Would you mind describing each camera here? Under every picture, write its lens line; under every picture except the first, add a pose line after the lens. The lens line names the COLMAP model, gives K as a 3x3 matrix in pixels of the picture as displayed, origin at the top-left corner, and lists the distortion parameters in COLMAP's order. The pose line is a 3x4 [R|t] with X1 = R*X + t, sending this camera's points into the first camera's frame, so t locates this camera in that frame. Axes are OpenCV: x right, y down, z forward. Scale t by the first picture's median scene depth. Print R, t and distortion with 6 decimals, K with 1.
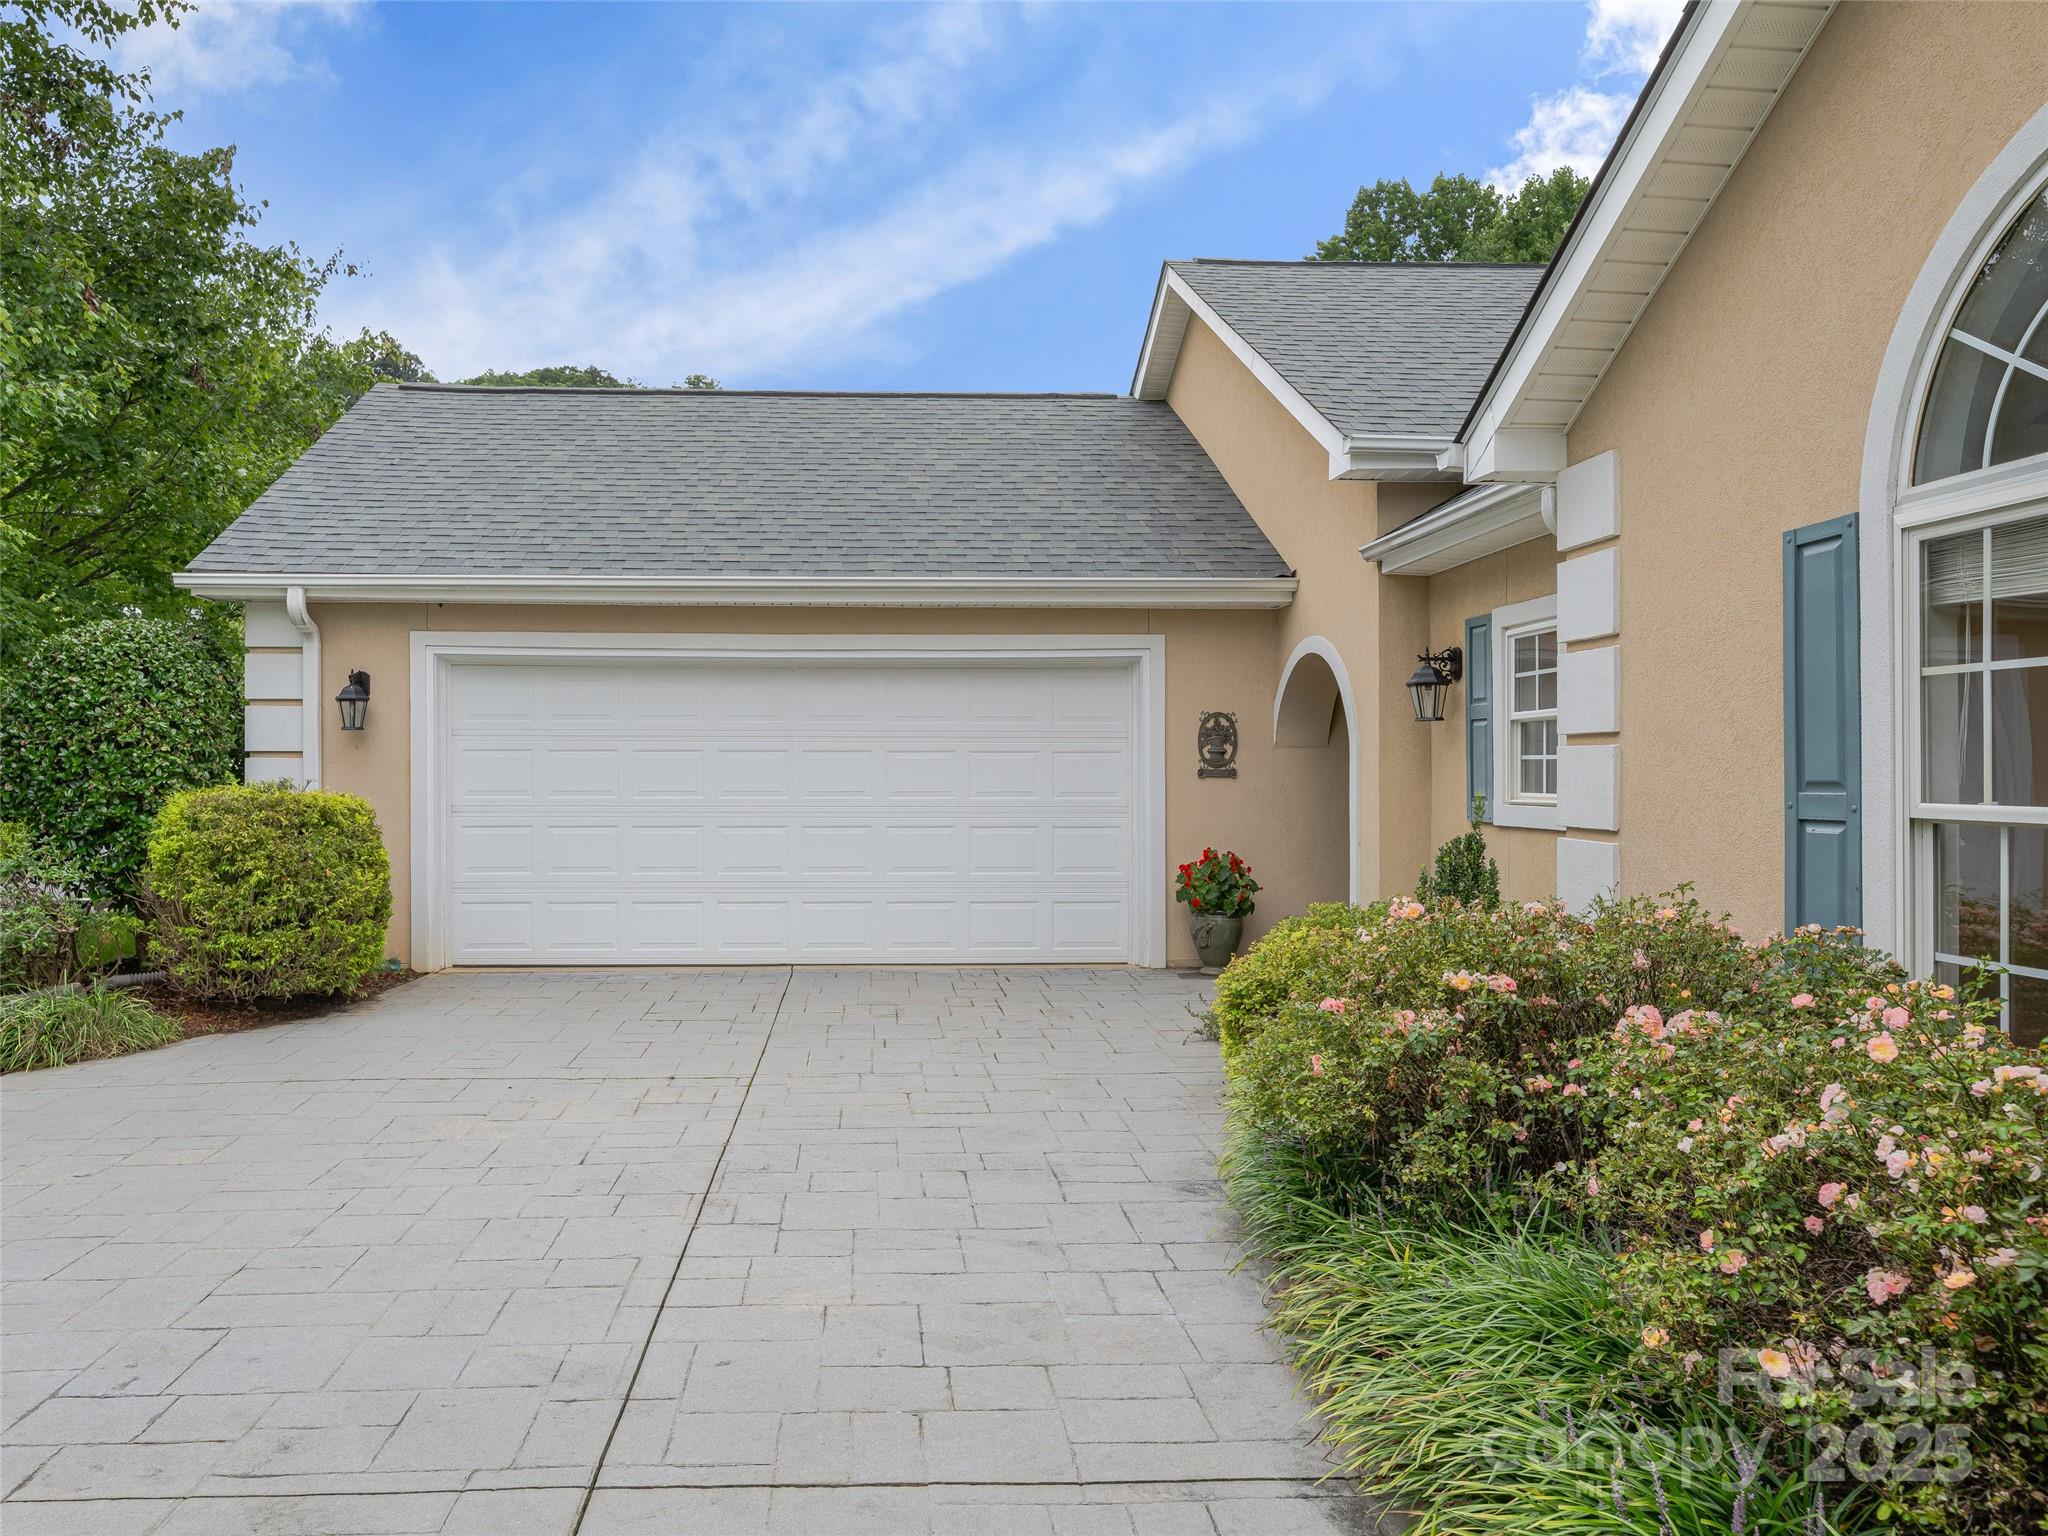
lens RADIAL K [[1406.7, 0, 1024.0], [0, 1406.7, 768.0], [0, 0, 1]] dist [-0.002372, -0.000916]
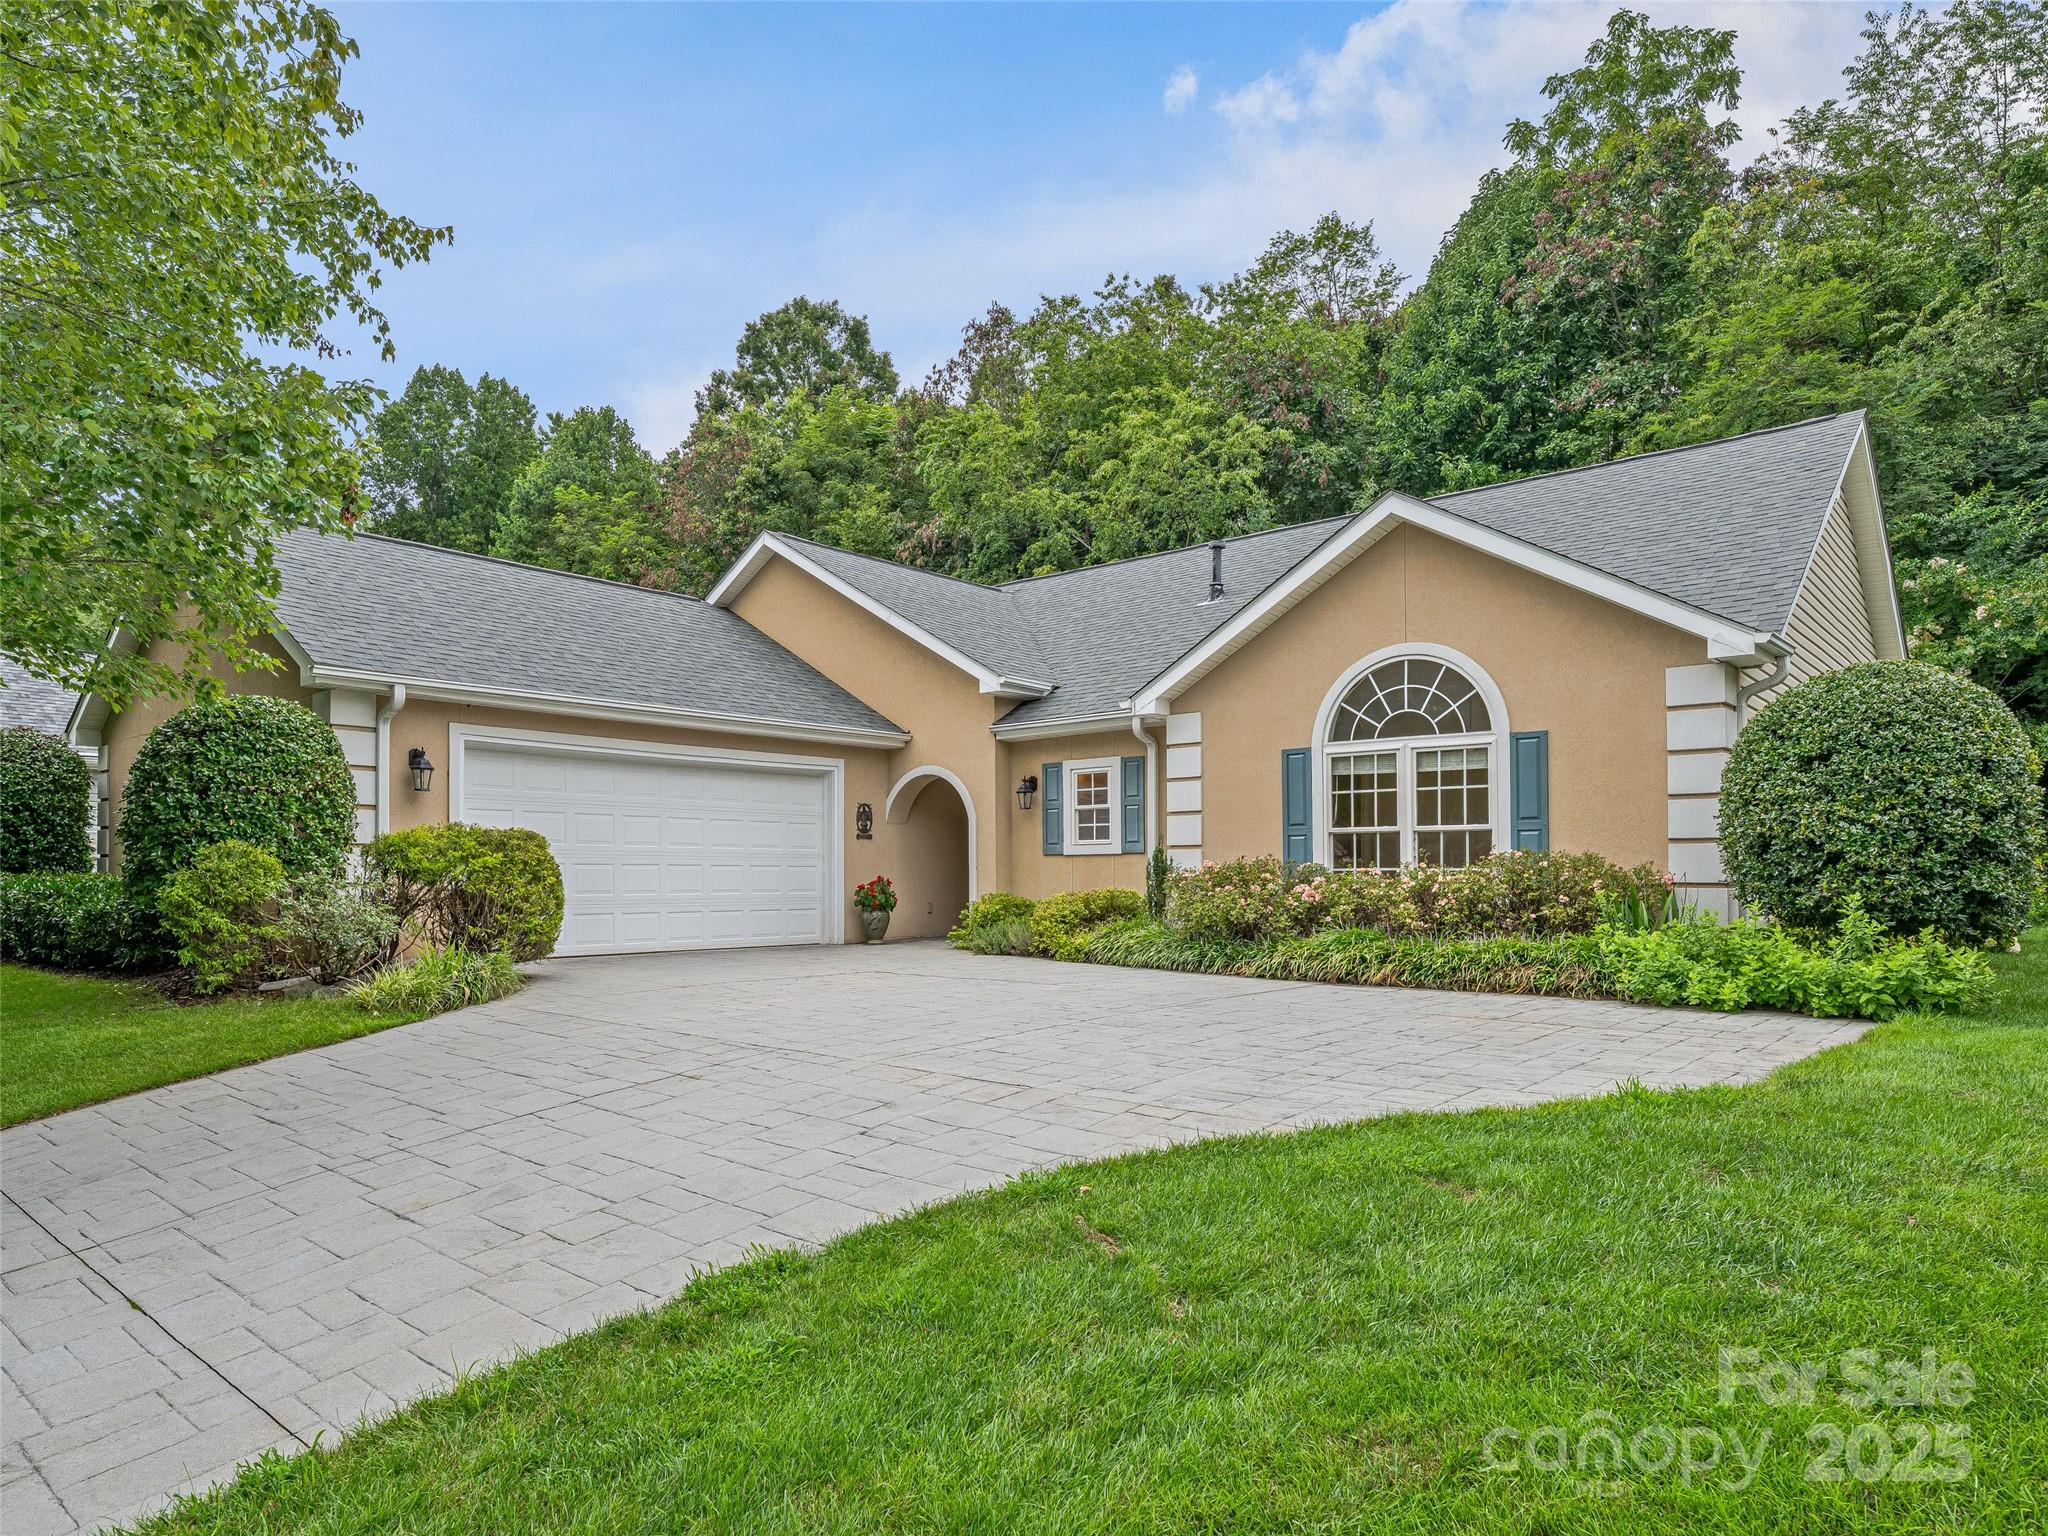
lens RADIAL K [[1214.4, 0, 1027.2], [0, 1214.4, 822.1], [0, 0, 1]] dist [0.001869, -0.000096]
pose [[0.692060, 0.028087, 0.721293, -0.917360], [0.005918, 0.998988, -0.044579, 0.060476], [-0.721816, 0.035120, 0.691194, -0.259672]]
